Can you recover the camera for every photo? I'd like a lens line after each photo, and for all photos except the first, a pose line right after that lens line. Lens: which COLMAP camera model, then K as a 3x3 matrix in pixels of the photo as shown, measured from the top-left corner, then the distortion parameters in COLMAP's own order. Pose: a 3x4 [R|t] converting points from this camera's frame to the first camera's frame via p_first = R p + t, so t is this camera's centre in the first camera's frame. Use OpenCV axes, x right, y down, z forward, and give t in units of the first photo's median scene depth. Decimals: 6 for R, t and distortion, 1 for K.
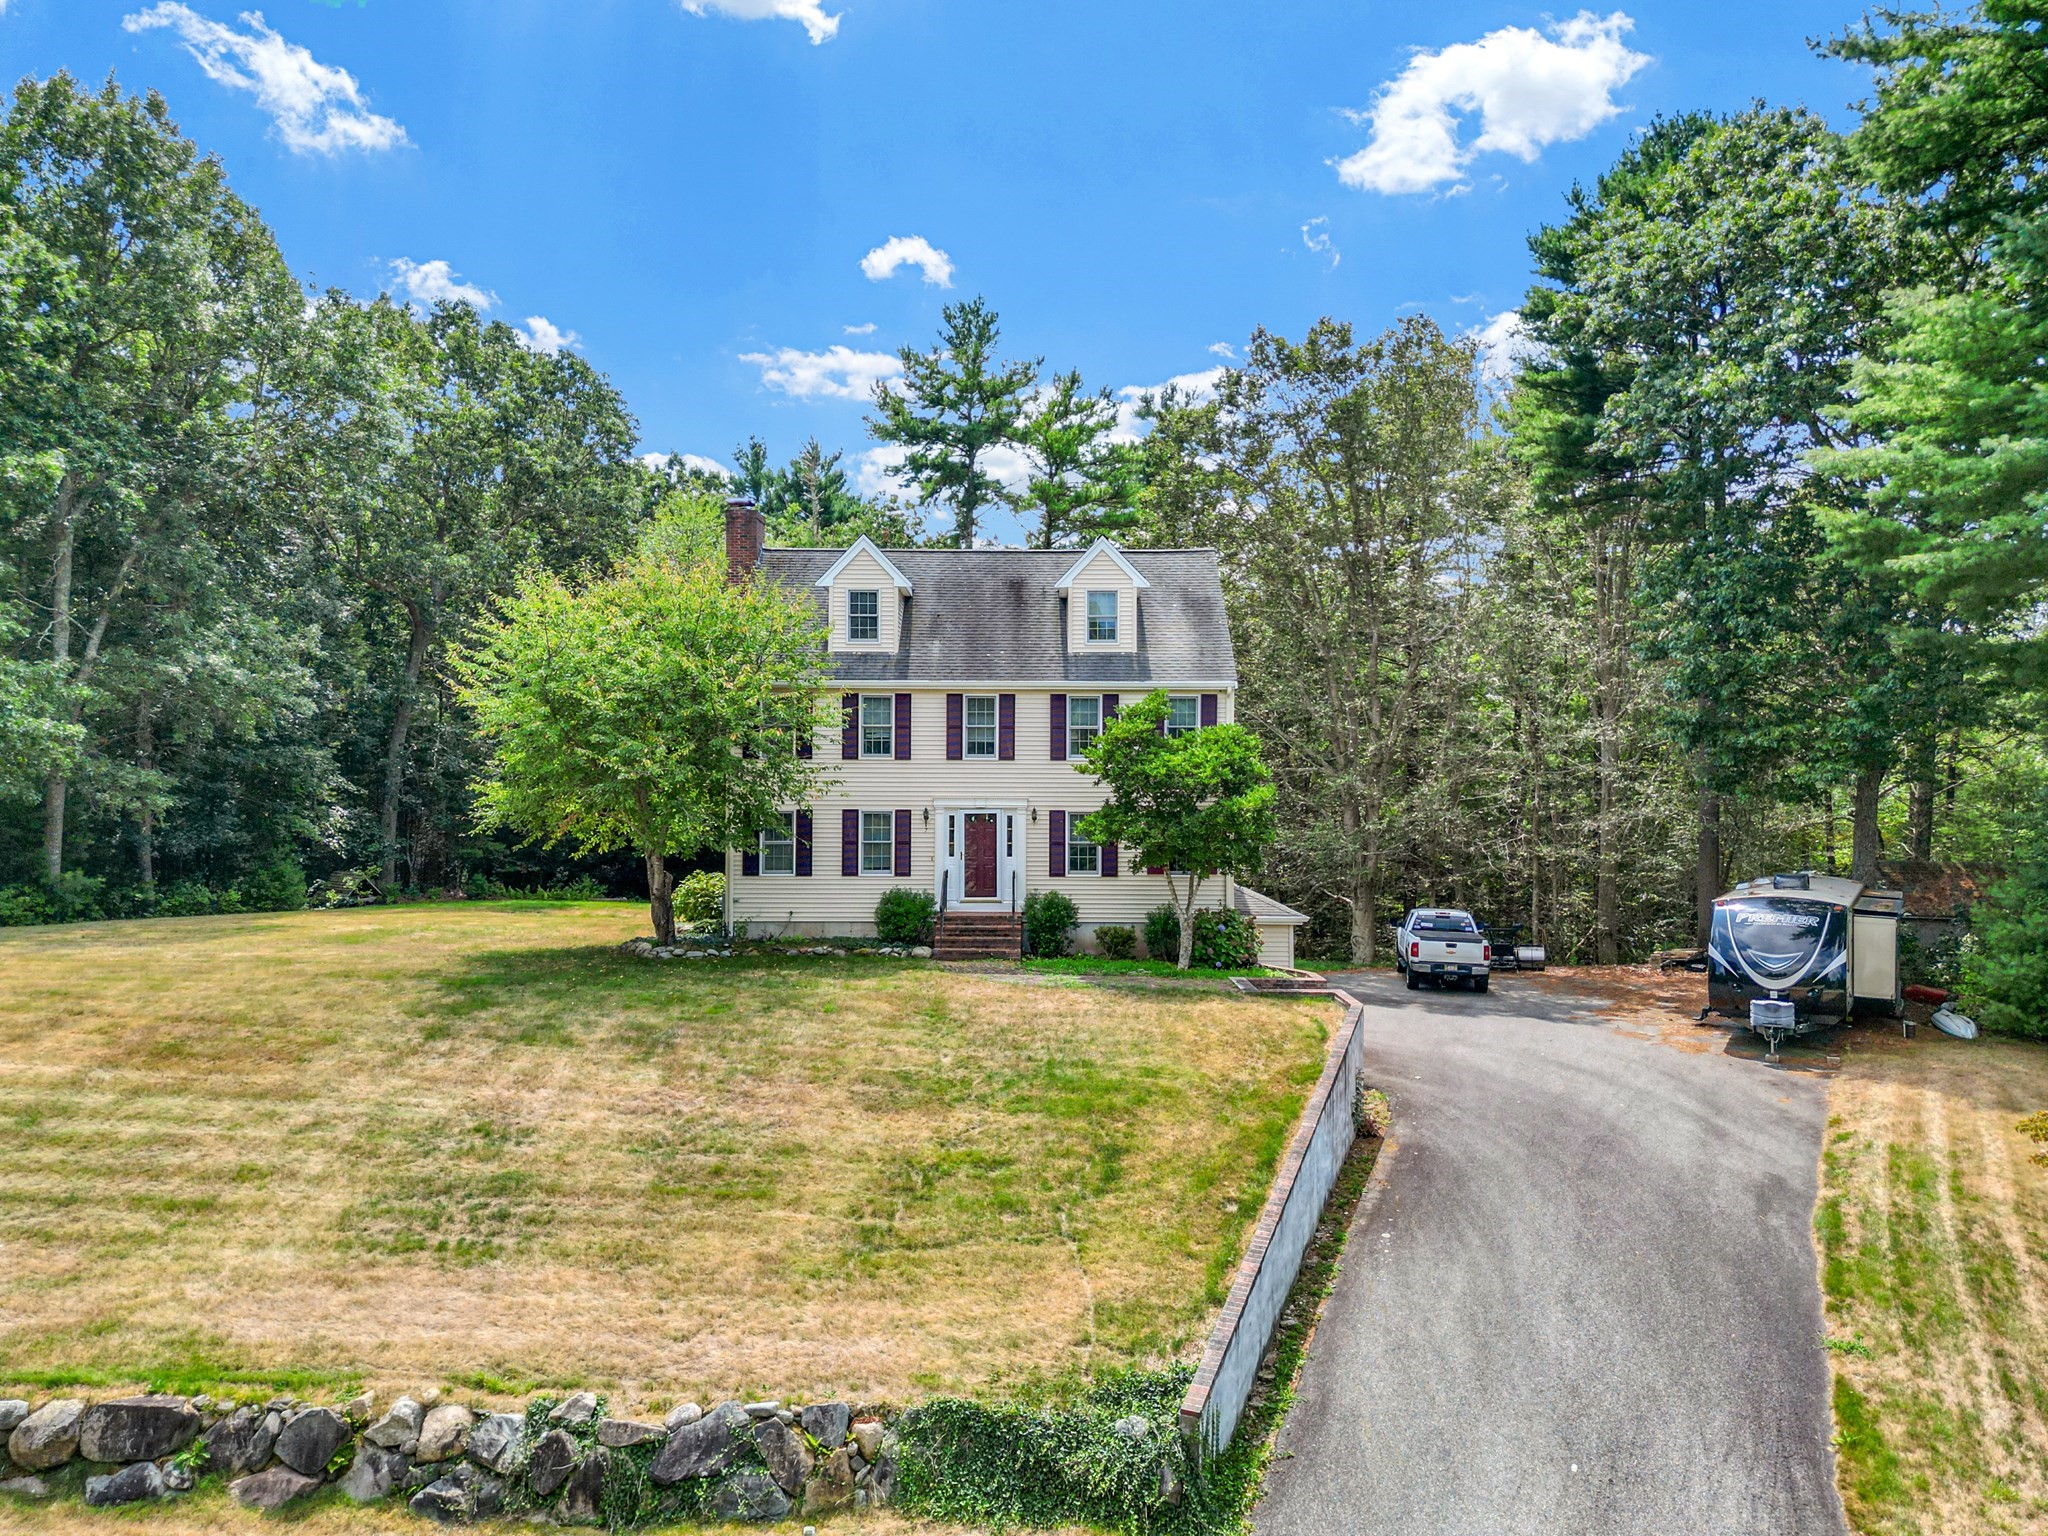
lens RADIAL K [[1434.0, 0, 1024.0], [0, 1434.0, 768.0], [0, 0, 1]] dist [0.084392, -0.085652]
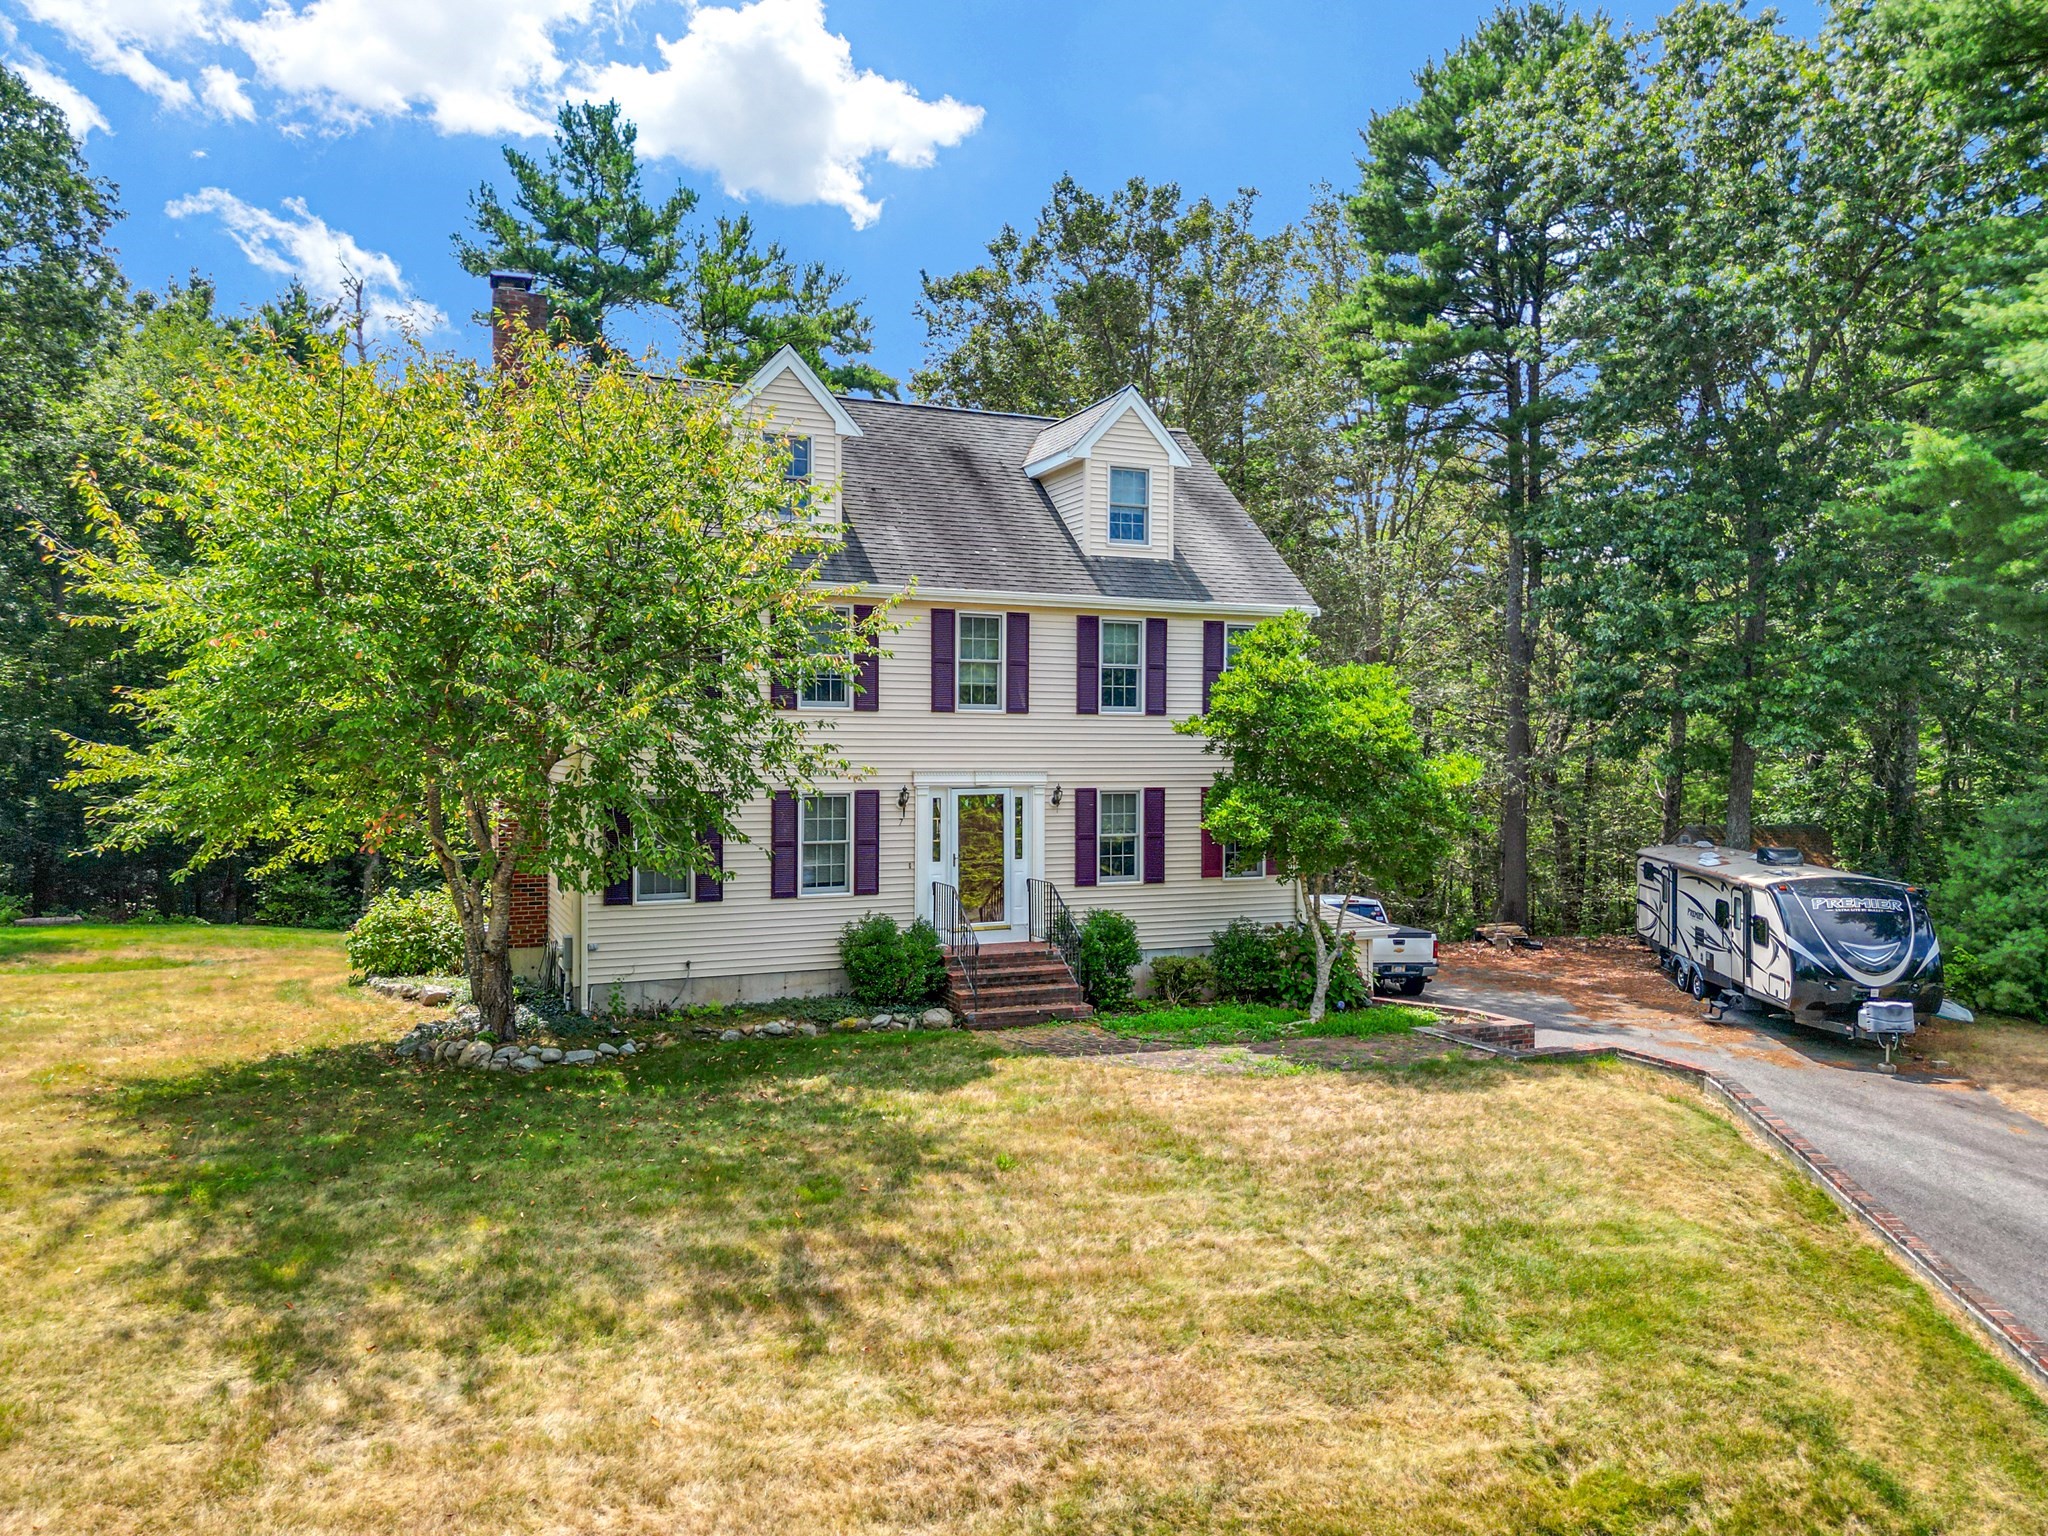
lens RADIAL K [[1434.0, 0, 1024.0], [0, 1434.0, 768.0], [0, 0, 1]] dist [0.084392, -0.085652]
pose [[0.914718, -0.006570, 0.404040, -0.276359], [-0.005262, 0.999589, 0.028168, 0.001054], [-0.404059, -0.027891, 0.914308, 0.394615]]
